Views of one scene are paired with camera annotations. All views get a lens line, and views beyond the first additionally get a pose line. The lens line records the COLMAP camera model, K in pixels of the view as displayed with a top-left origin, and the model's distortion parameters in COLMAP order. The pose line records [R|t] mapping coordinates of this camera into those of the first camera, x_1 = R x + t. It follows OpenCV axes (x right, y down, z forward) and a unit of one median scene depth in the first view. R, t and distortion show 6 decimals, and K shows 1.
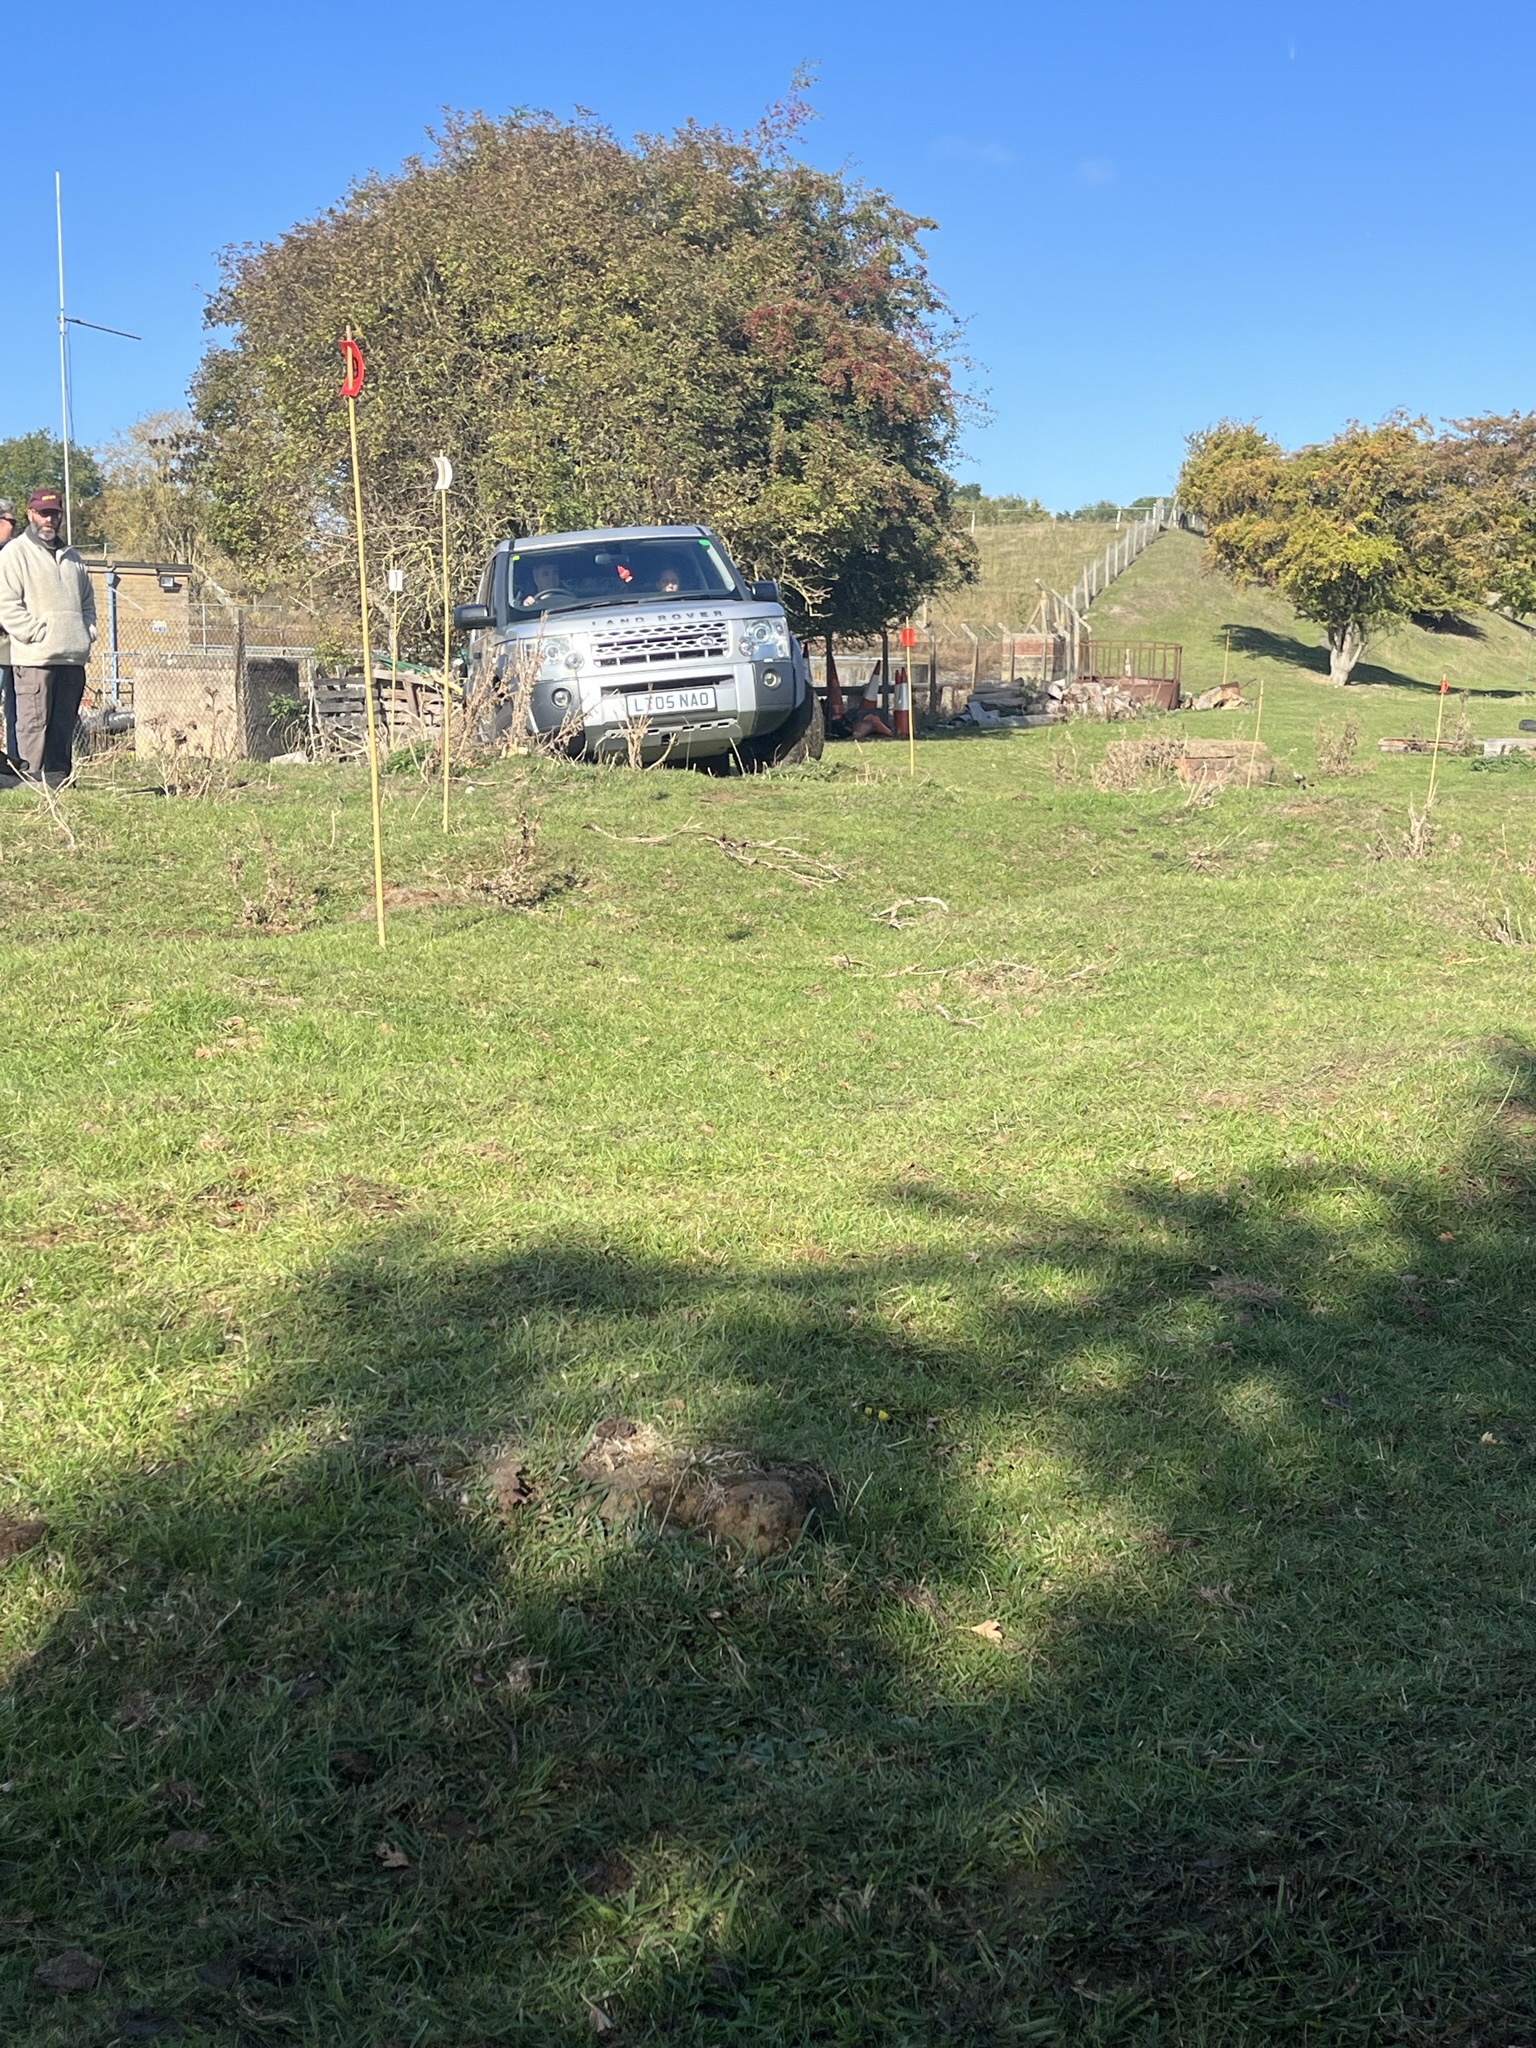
lens RADIAL K [[2452.7, 0, 794.8], [0, 2452.7, 1070.8], [0, 0, 1]] dist [0.013530, 0.000000]
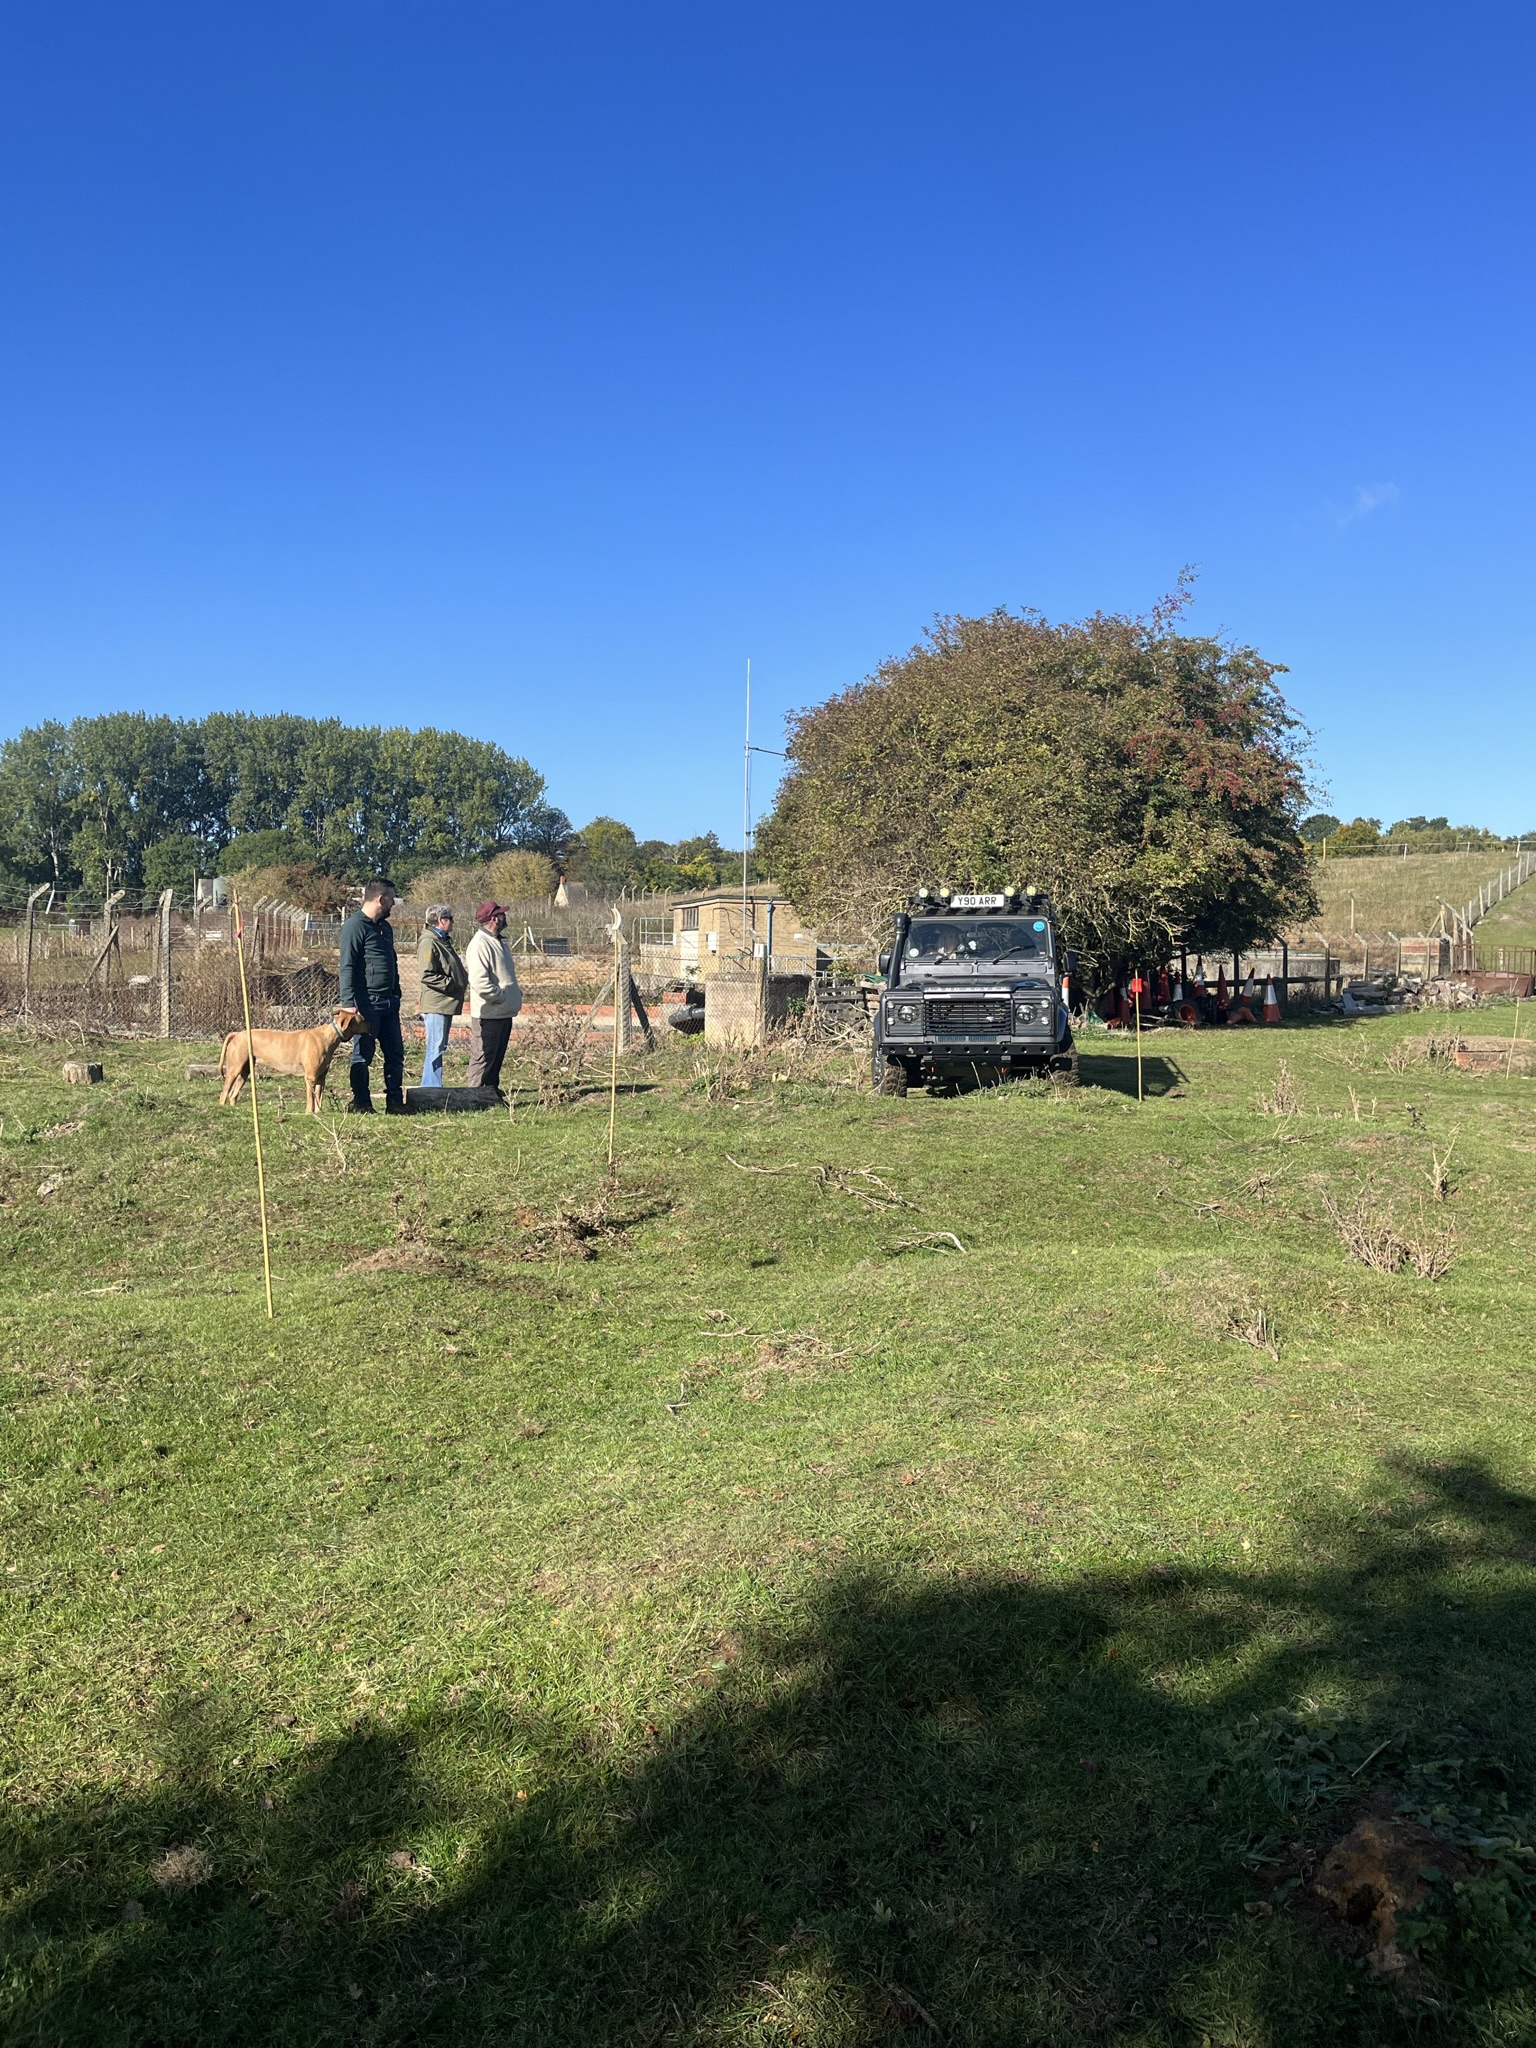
lens RADIAL K [[1628.6, 0, 746.7], [0, 1628.6, 1016.6], [0, 0, 1]] dist [0.061793, -0.093417]
pose [[0.944863, 0.018305, -0.326954, 0.214738], [-0.056603, 0.992537, -0.108010, -0.073611], [0.322537, 0.120561, 0.938848, 0.105976]]
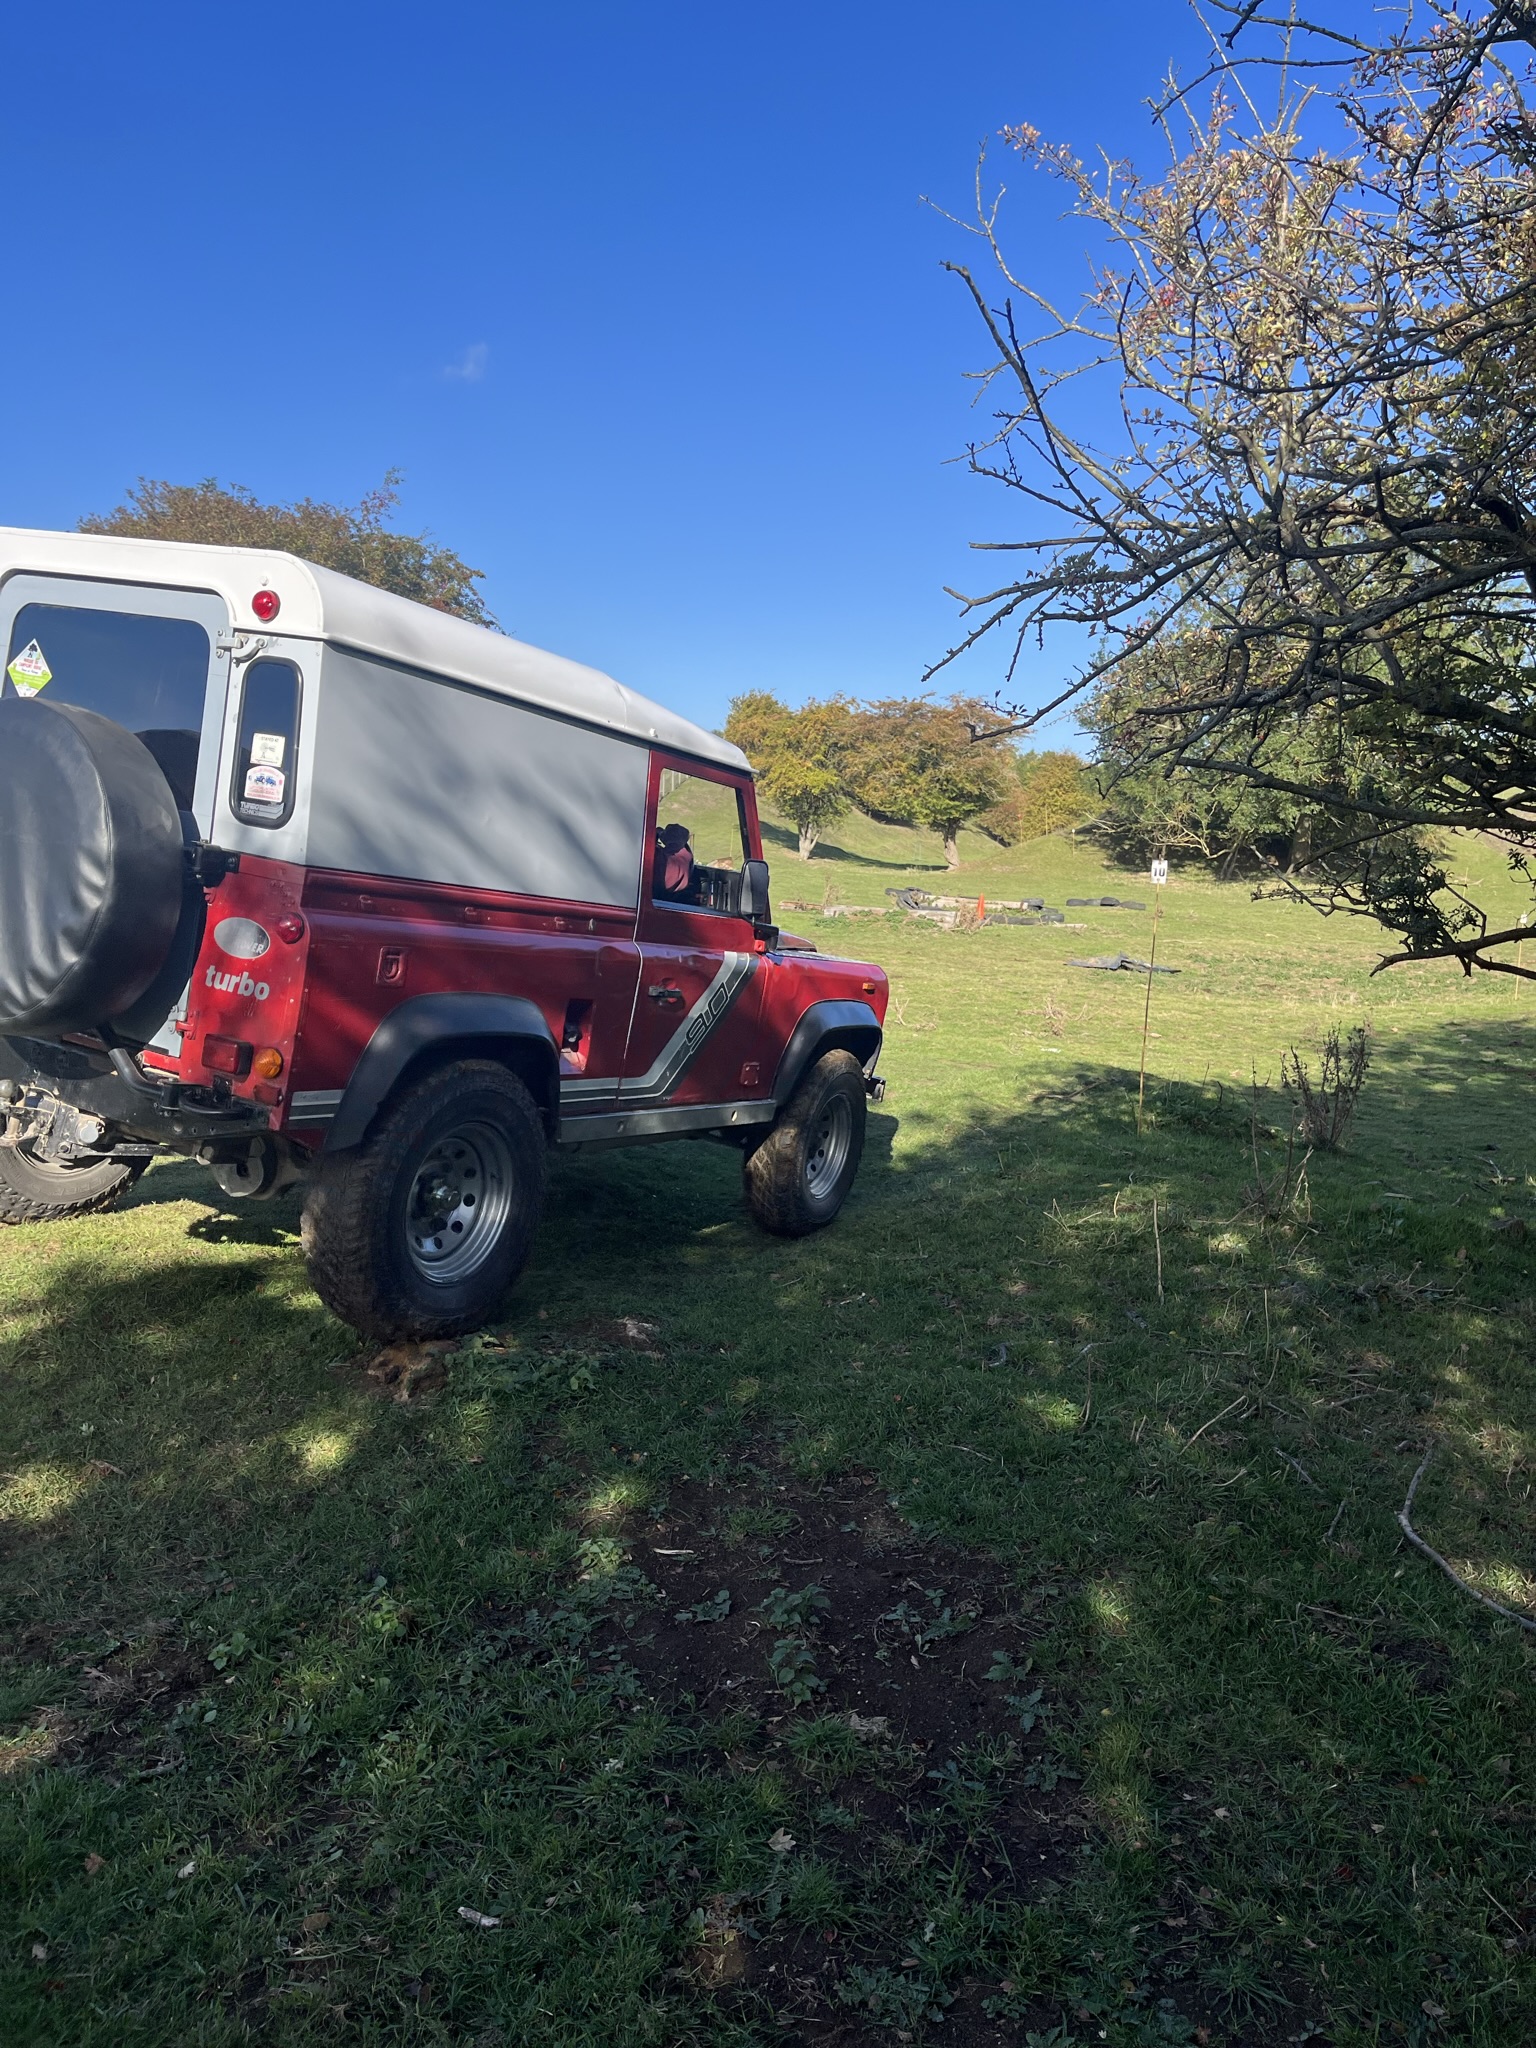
lens RADIAL K [[1540.9, 0, 799.7], [0, 1540.9, 1017.4], [0, 0, 1]] dist [0.057193, -0.088640]
pose [[0.984748, 0.014200, 0.173404, 0.252759], [-0.007032, 0.999098, -0.041882, -0.051819], [-0.173842, 0.040024, 0.983960, -0.021596]]
